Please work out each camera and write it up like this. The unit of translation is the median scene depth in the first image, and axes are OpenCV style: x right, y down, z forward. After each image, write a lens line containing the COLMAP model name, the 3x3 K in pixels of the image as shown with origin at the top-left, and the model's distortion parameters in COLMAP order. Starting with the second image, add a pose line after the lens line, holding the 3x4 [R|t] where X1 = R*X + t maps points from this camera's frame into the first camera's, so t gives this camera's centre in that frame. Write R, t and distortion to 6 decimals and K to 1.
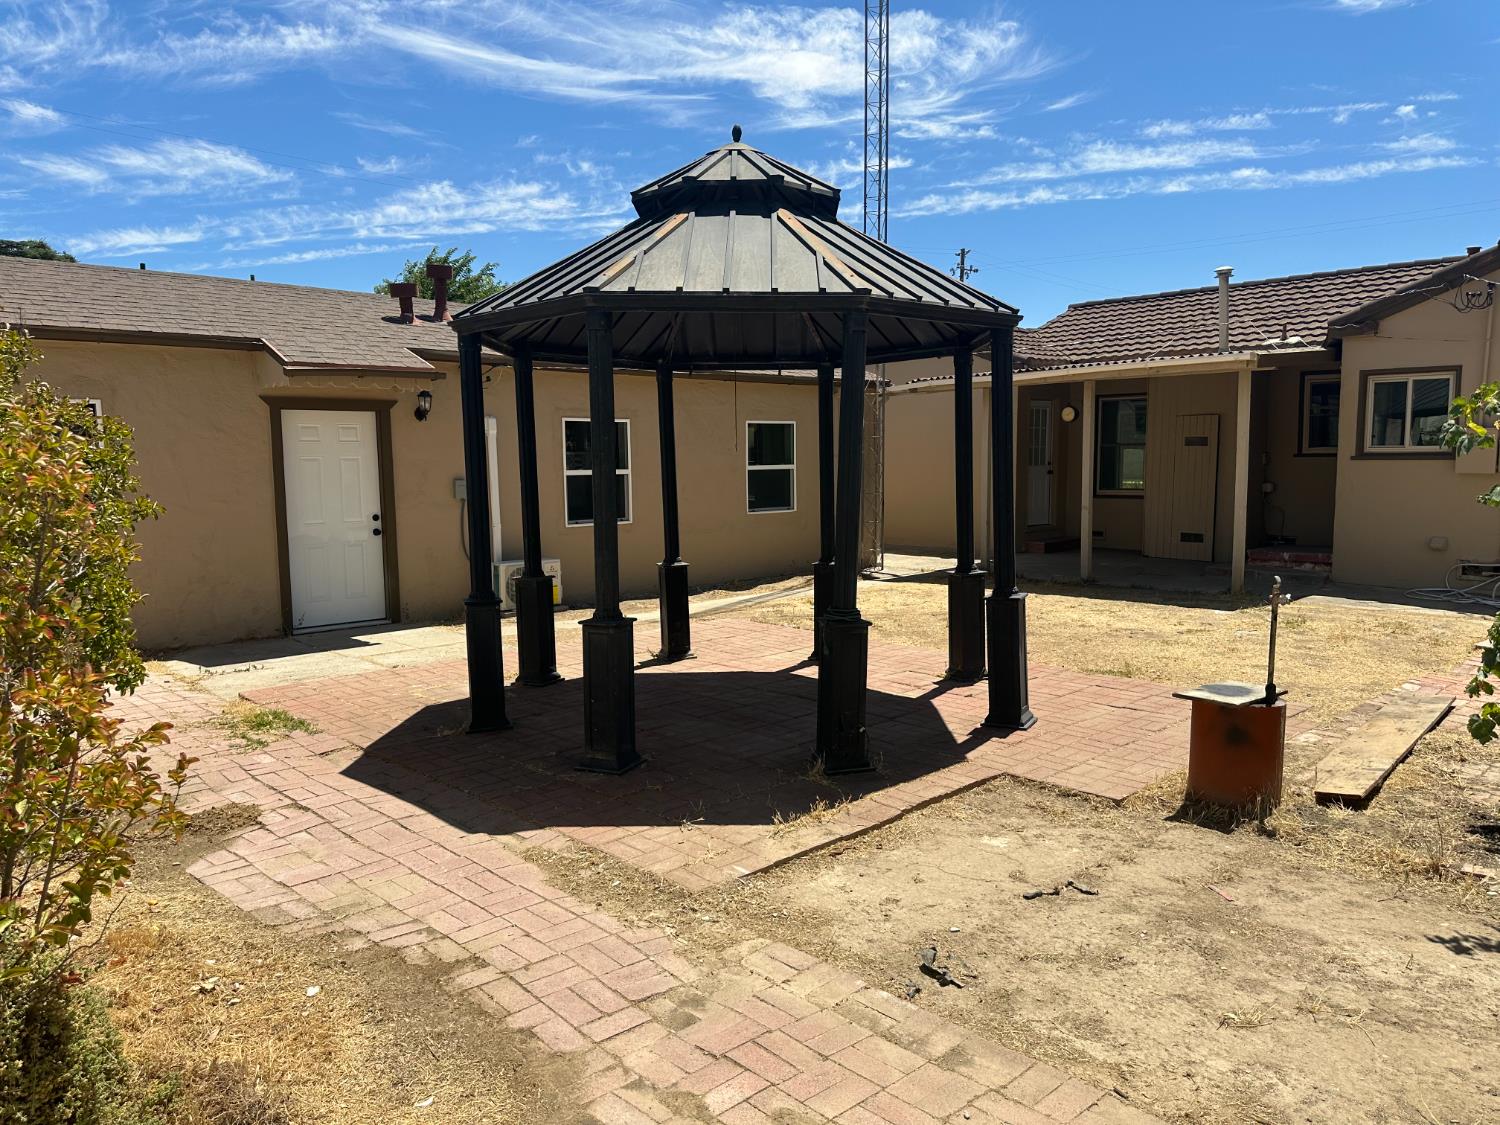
lens RADIAL K [[1057.8, 0, 750.5], [0, 1057.8, 556.7], [0, 0, 1]] dist [0.089390, -0.127547]
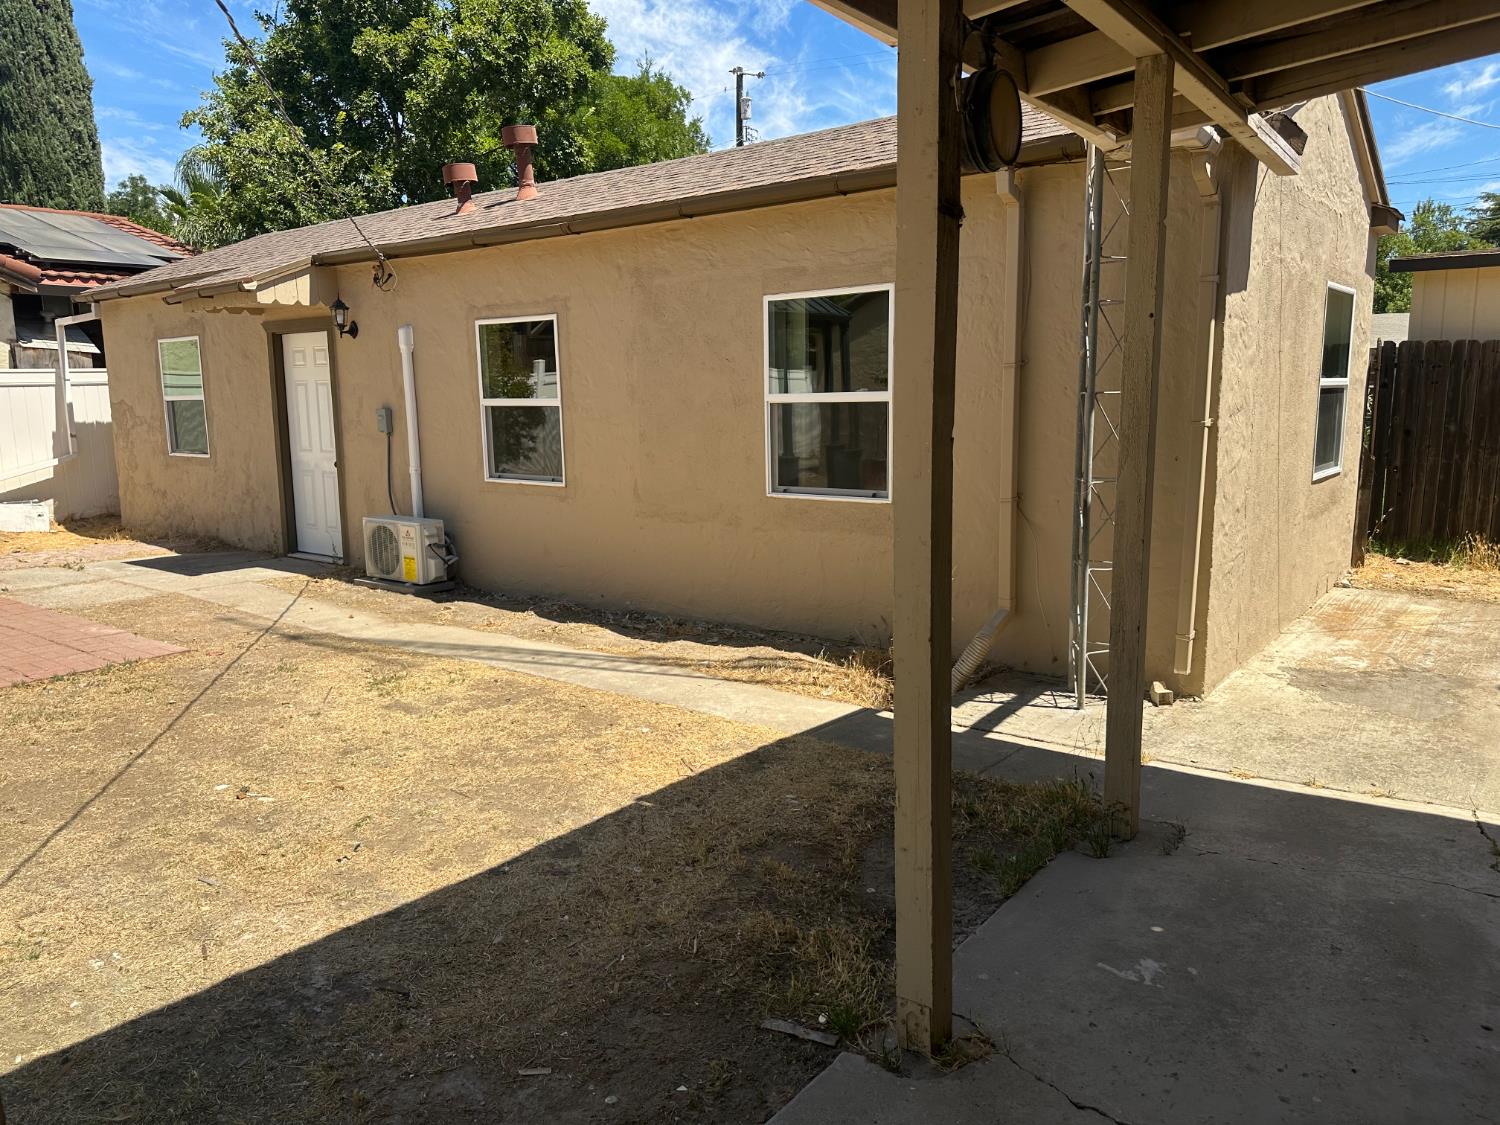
lens RADIAL K [[1057.8, 0, 750.5], [0, 1057.8, 556.7], [0, 0, 1]] dist [0.089390, -0.127547]
pose [[0.158691, 0.148334, -0.976122, 0.607276], [-0.090800, 0.986653, 0.135173, -0.099423], [0.983144, 0.067181, 0.170042, 1.184050]]
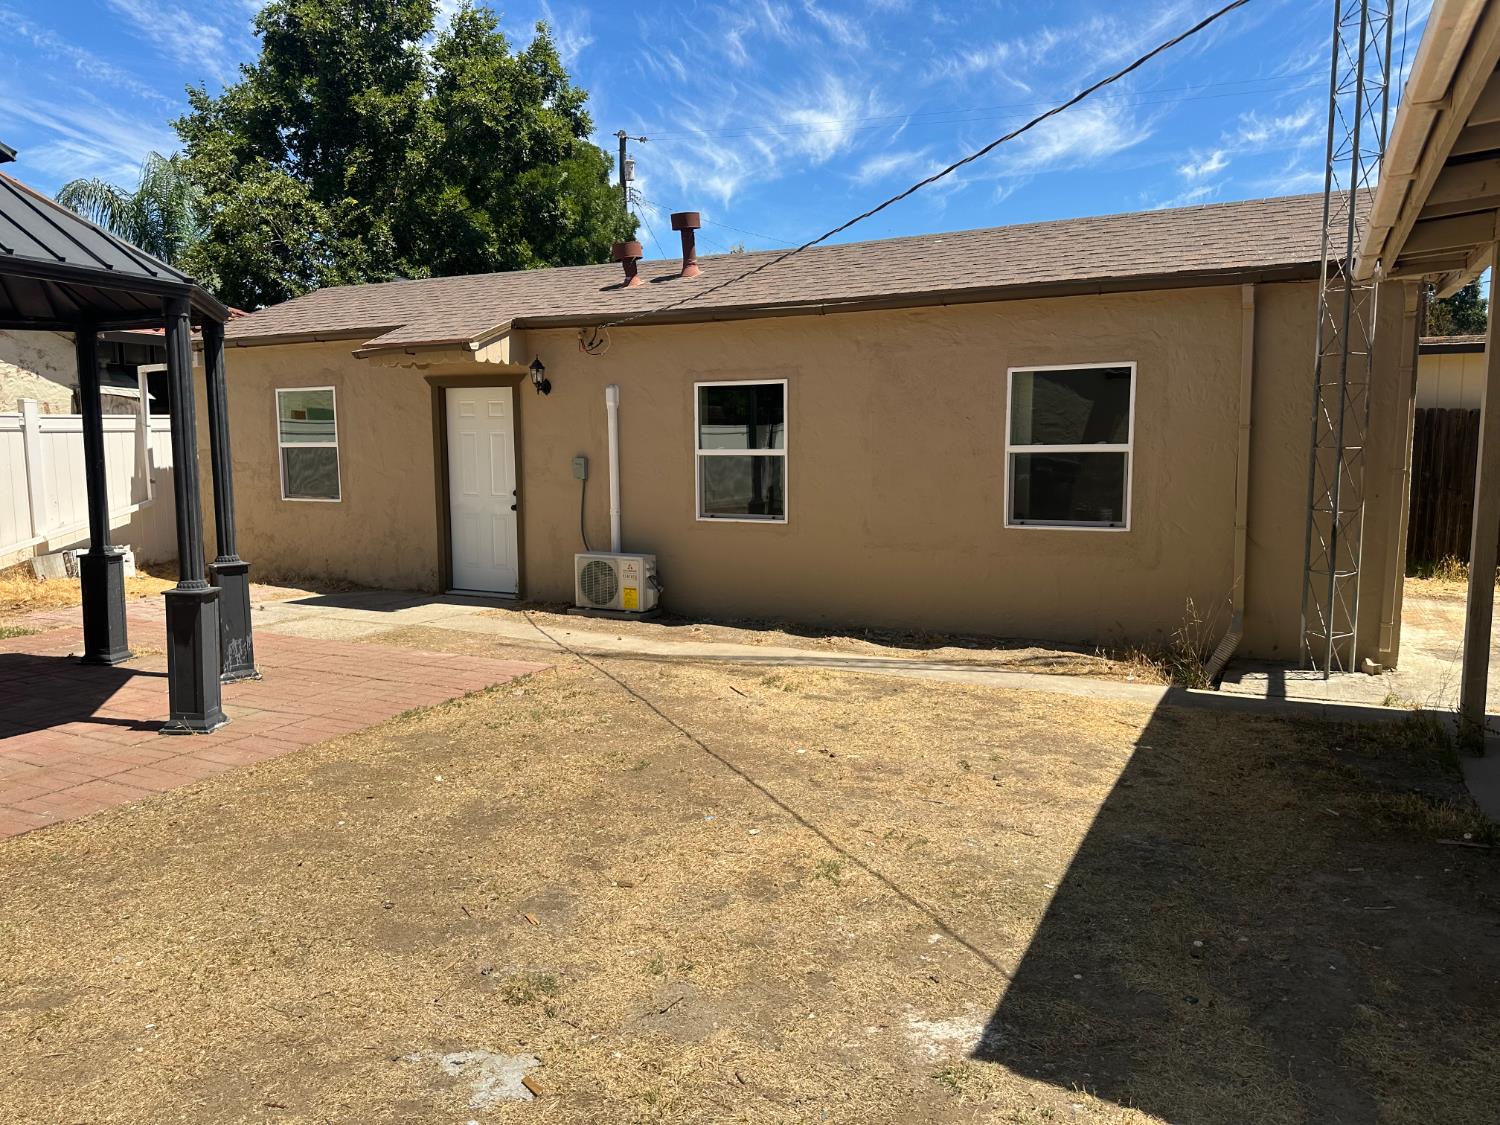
lens RADIAL K [[1048.4, 0, 750.0], [0, 1048.4, 562.5], [0, 0, 1]] dist [0.148557, -0.244703]
pose [[0.341350, 0.107601, -0.933757, 0.654309], [-0.093028, 0.992416, 0.080353, -0.071095], [0.935321, 0.059437, 0.348771, 0.855223]]
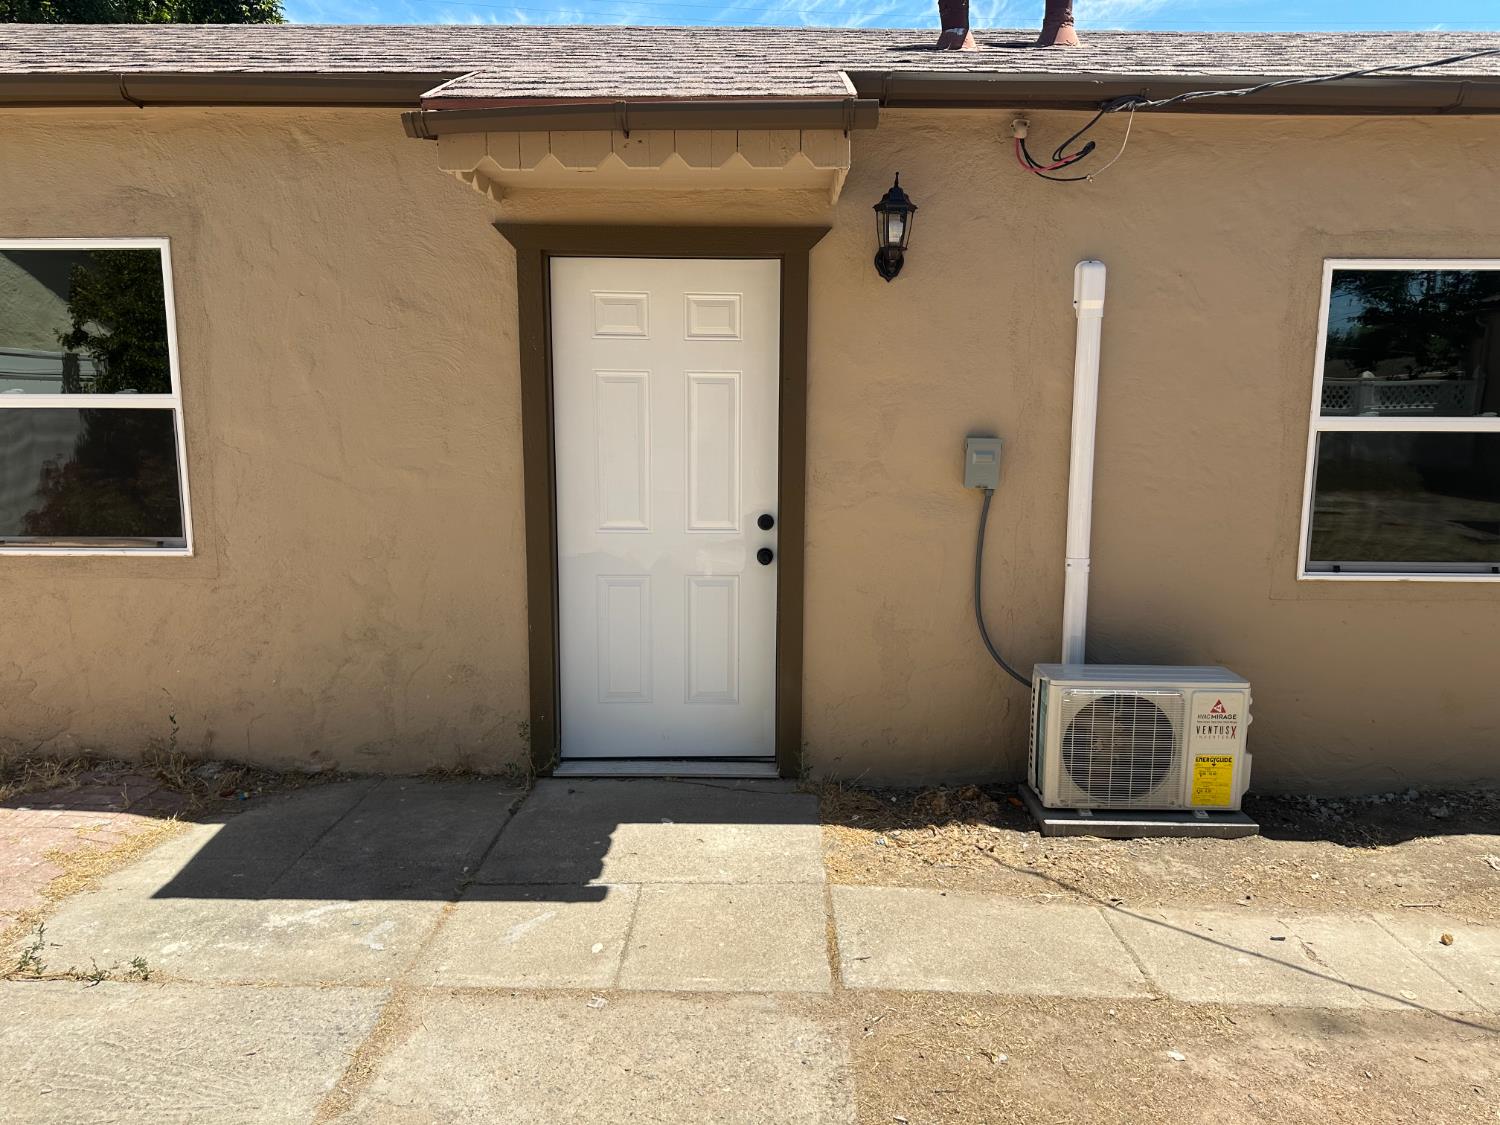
lens RADIAL K [[1057.8, 0, 750.5], [0, 1057.8, 556.7], [0, 0, 1]] dist [0.089390, -0.127547]
pose [[0.722188, 0.095460, -0.685078, -0.072470], [-0.079006, 0.995333, 0.055406, -0.044790], [0.687170, 0.014112, 0.726360, 0.691754]]
